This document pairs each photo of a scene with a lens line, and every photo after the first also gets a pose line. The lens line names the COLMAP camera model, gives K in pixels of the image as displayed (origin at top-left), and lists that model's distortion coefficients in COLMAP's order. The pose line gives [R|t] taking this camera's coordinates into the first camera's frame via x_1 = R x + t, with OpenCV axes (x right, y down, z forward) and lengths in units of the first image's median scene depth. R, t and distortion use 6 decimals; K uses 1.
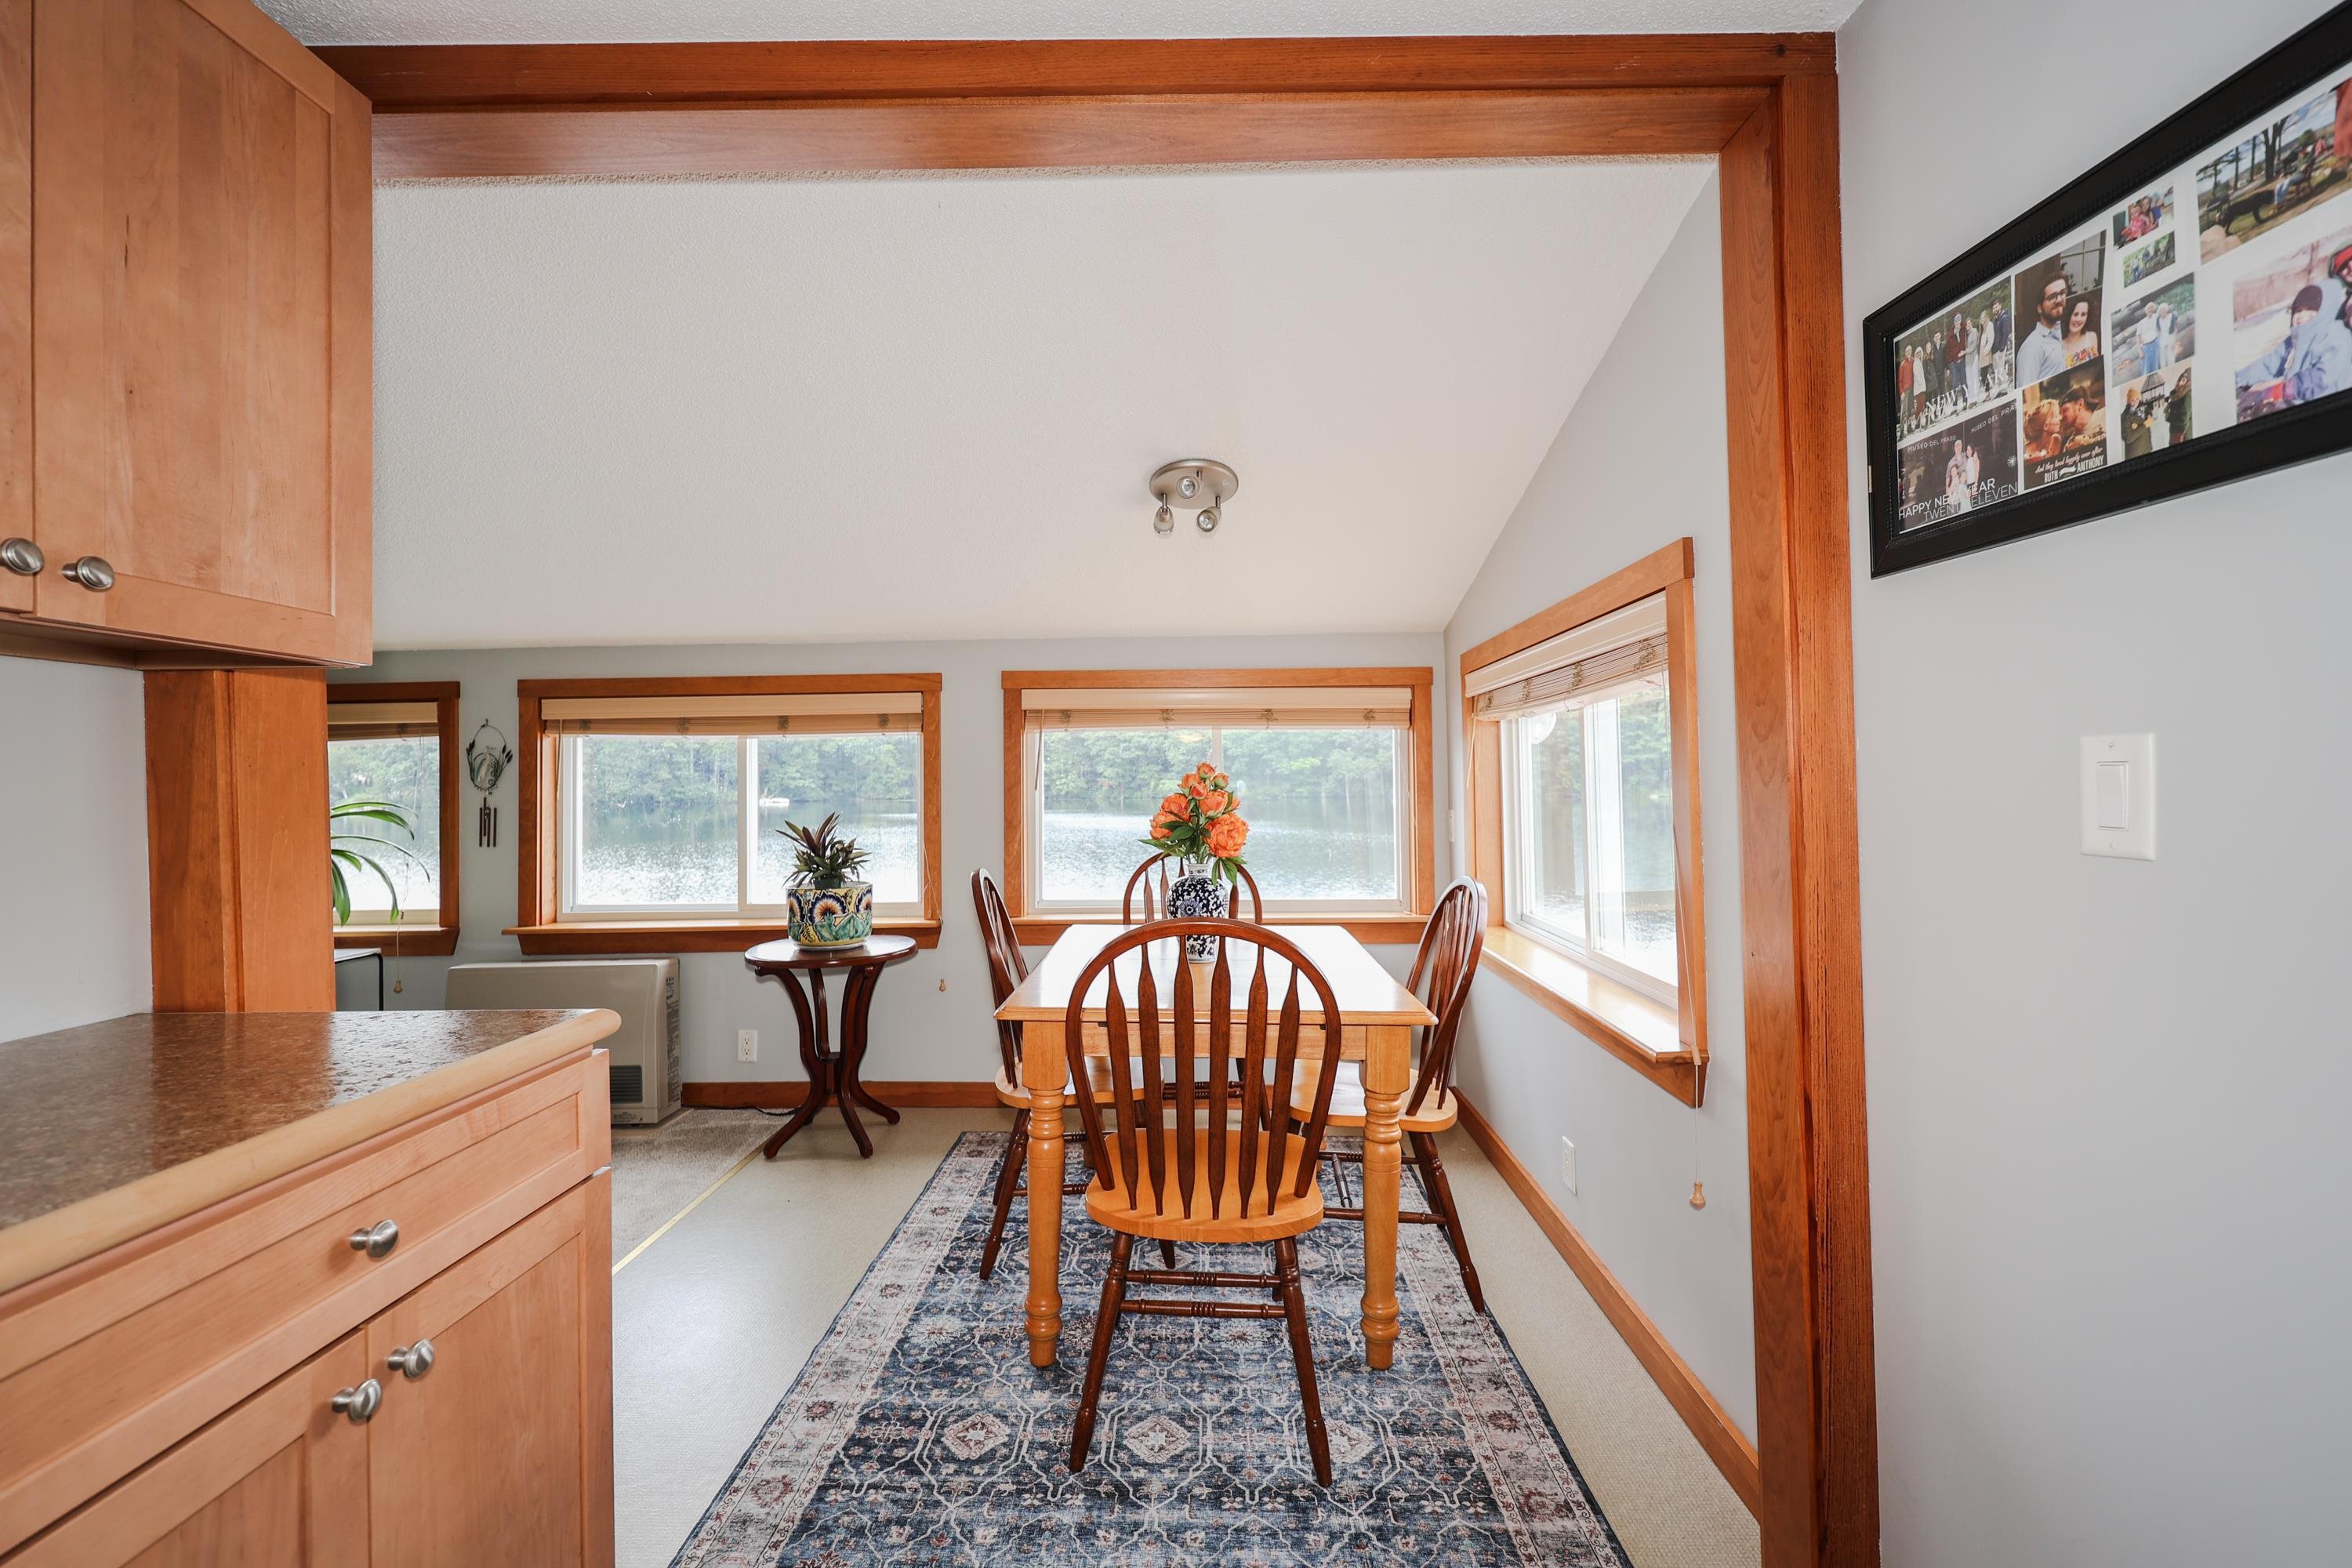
lens RADIAL K [[970.6, 0, 1180.7], [0, 970.6, 799.8], [0, 0, 1]] dist [0.000425, -0.000118]
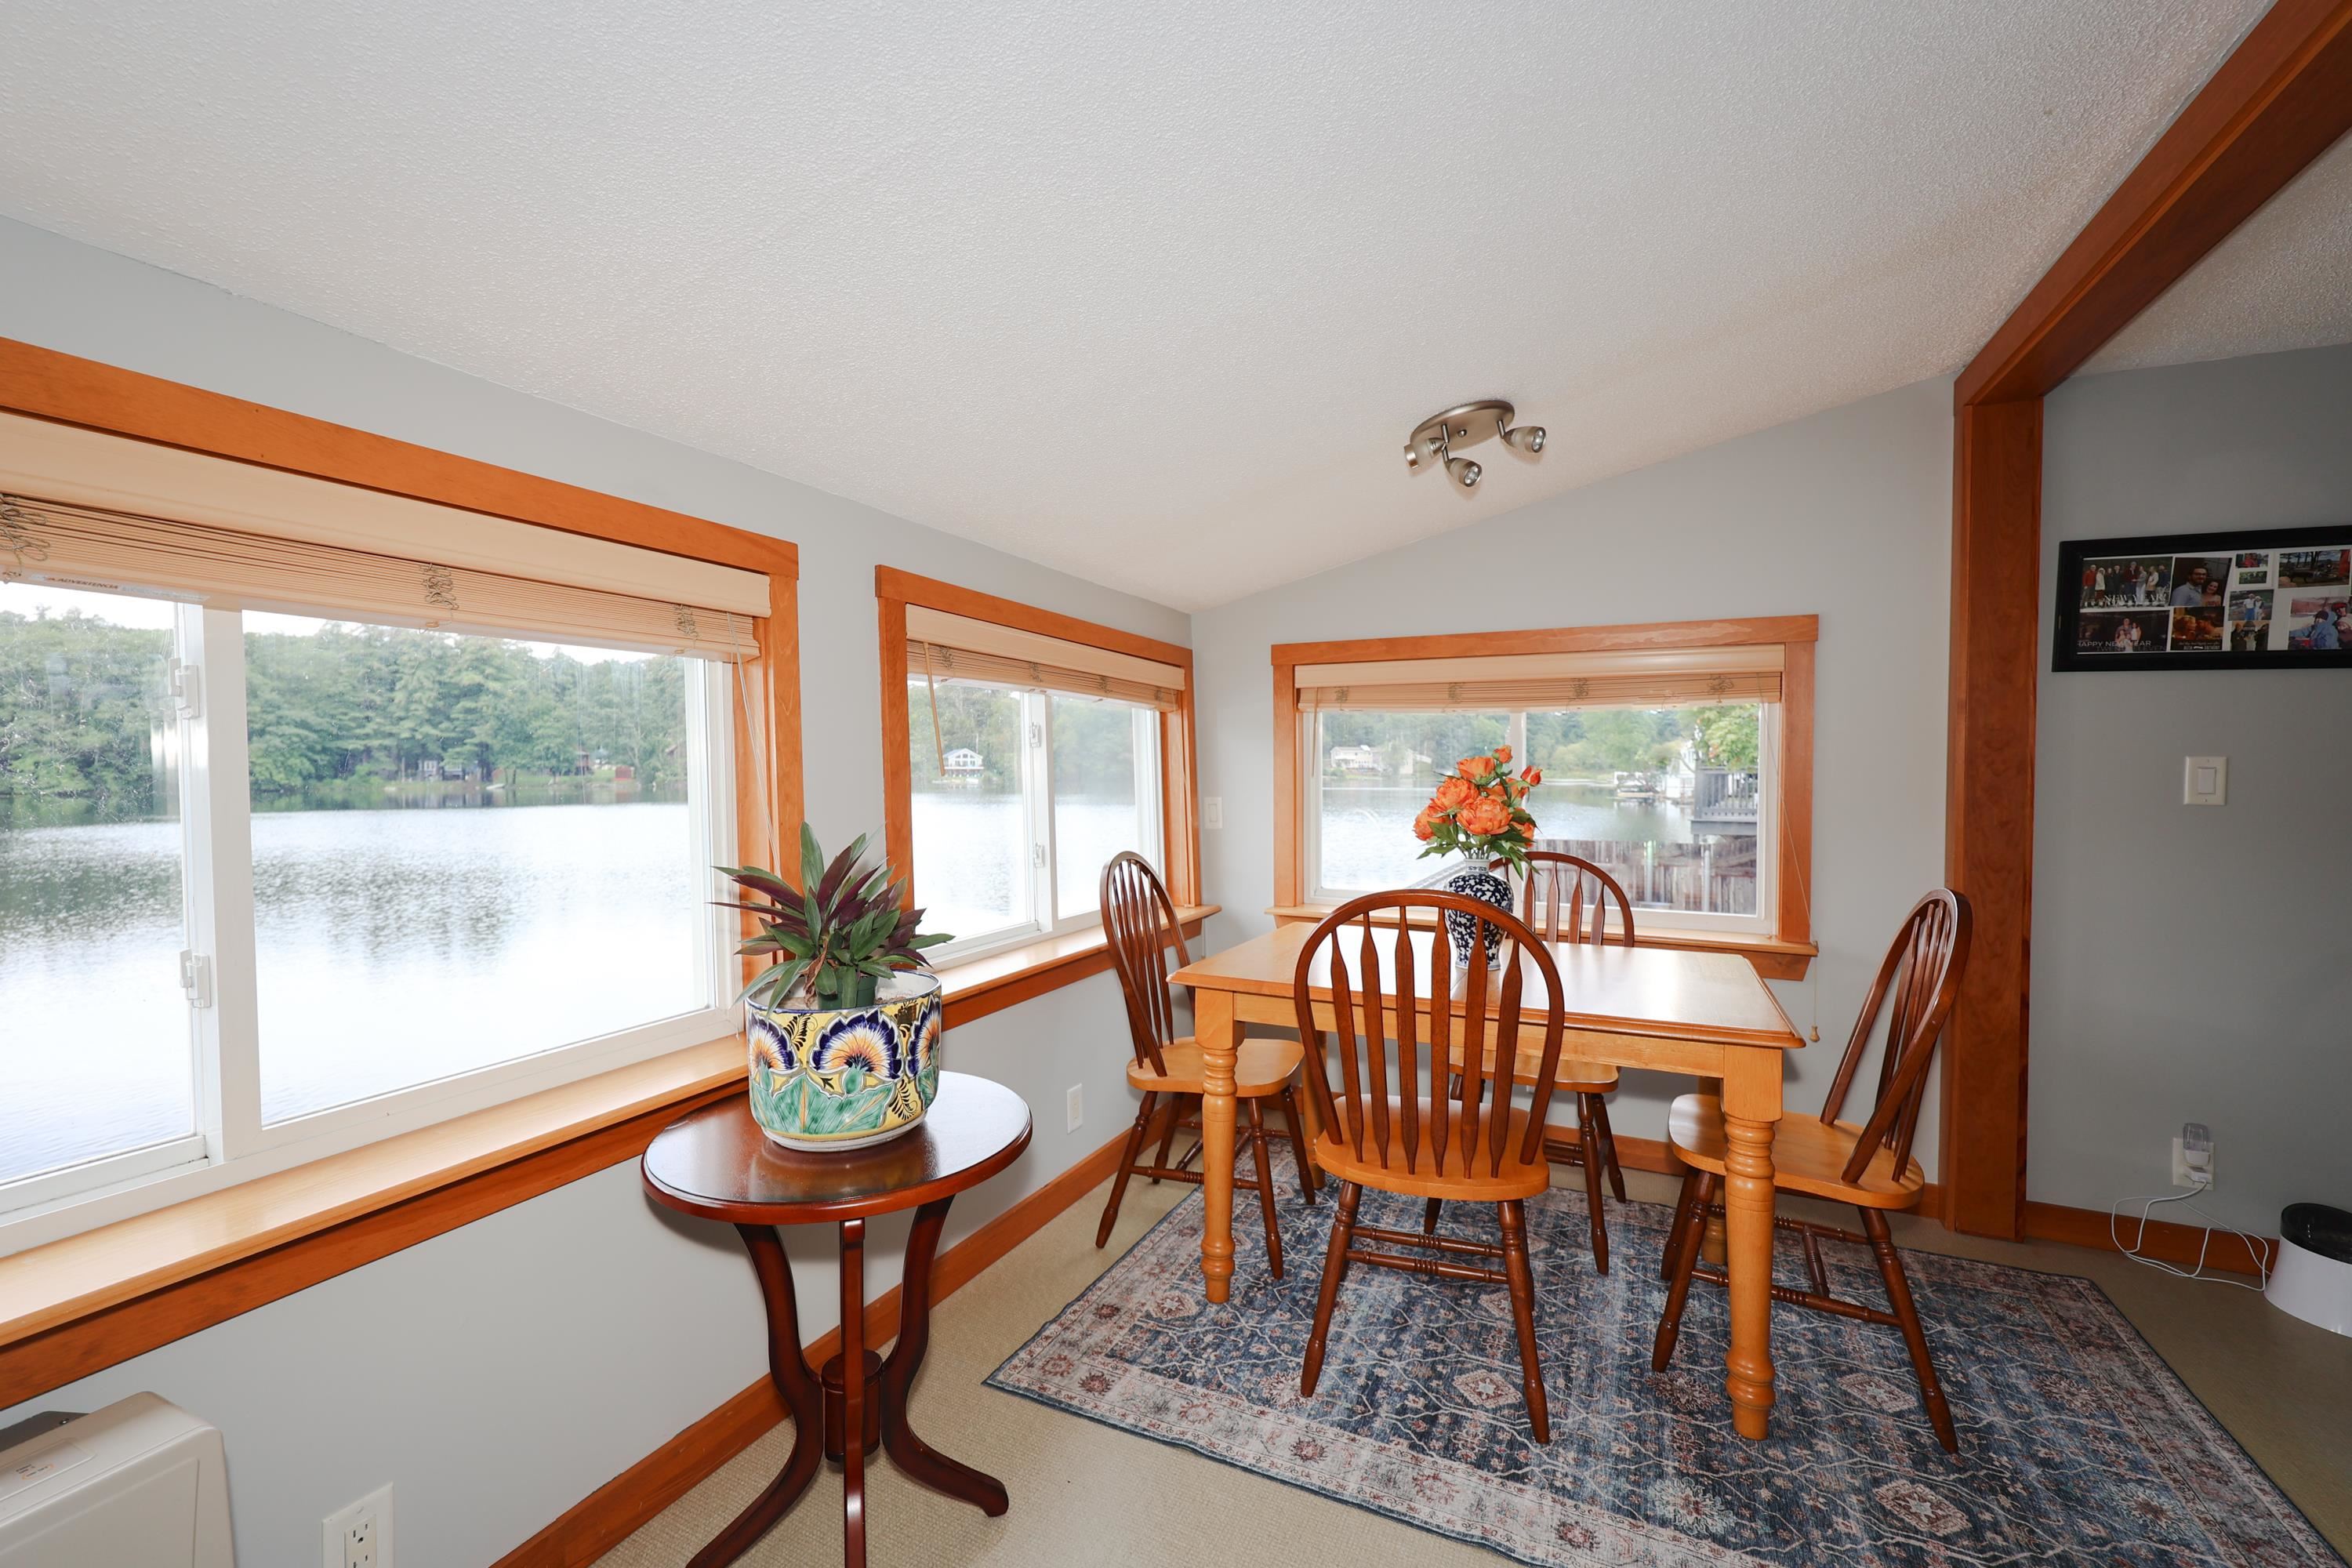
lens RADIAL K [[970.6, 0, 1180.7], [0, 970.6, 799.8], [0, 0, 1]] dist [0.000425, -0.000118]
pose [[0.420284, -0.018212, 0.907210, -2.134752], [0.006535, 0.999833, 0.017044, -0.015298], [-0.907369, -0.001235, 0.420333, 2.064039]]
